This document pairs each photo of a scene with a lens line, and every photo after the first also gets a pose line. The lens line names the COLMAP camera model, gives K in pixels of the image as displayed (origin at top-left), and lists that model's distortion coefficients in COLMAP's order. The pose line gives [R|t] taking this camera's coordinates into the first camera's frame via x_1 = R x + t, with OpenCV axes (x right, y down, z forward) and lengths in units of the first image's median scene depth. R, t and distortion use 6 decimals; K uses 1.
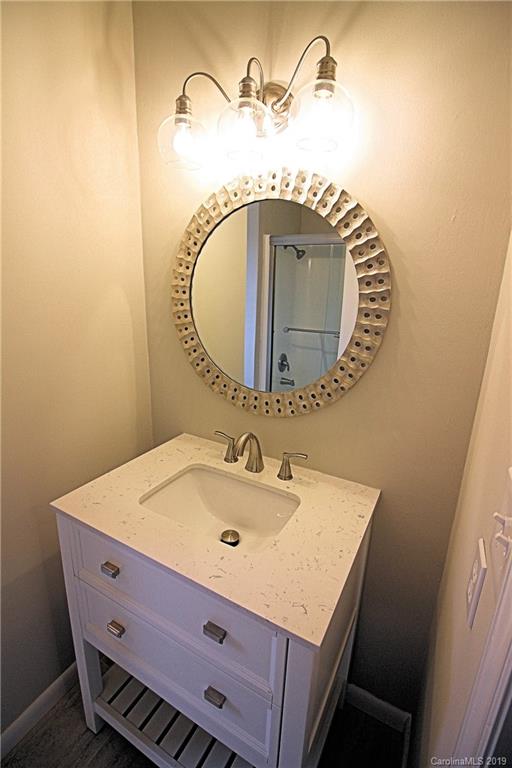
lens RADIAL K [[356.2, 0, 249.5], [0, 356.2, 379.2], [0, 0, 1]] dist [-0.001513, -0.014189]
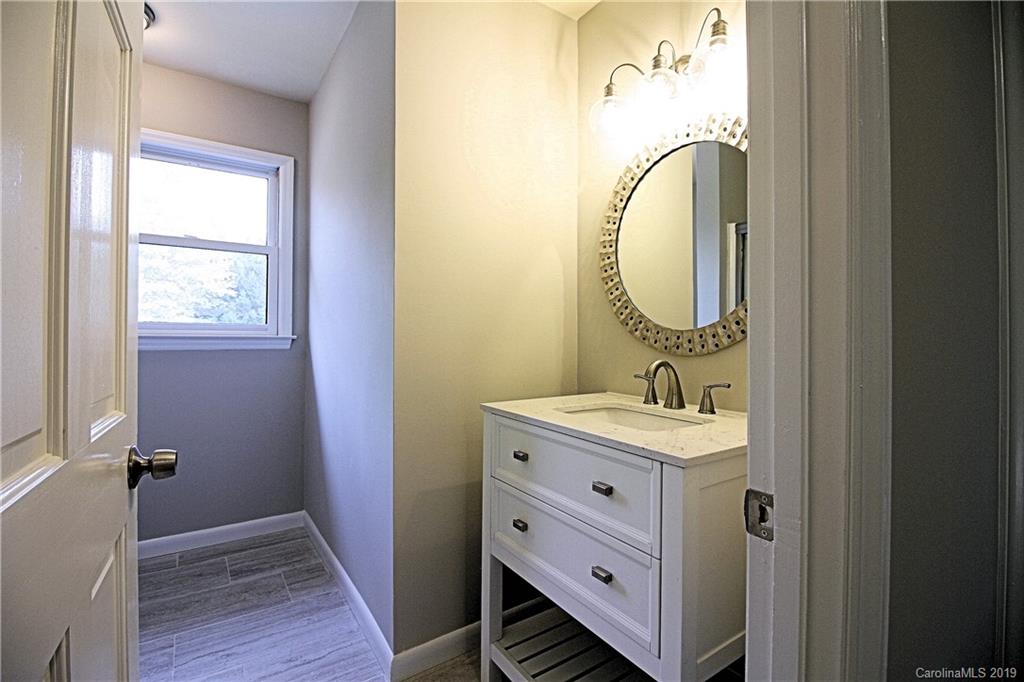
lens RADIAL K [[474.9, 0, 516.2], [0, 474.9, 334.8], [0, 0, 1]] dist [-0.001513, -0.014189]
pose [[0.896715, -0.020346, -0.442140, 0.192169], [-0.097506, 0.965321, -0.242175, 0.398865], [0.431734, 0.260274, 0.863634, -0.288054]]
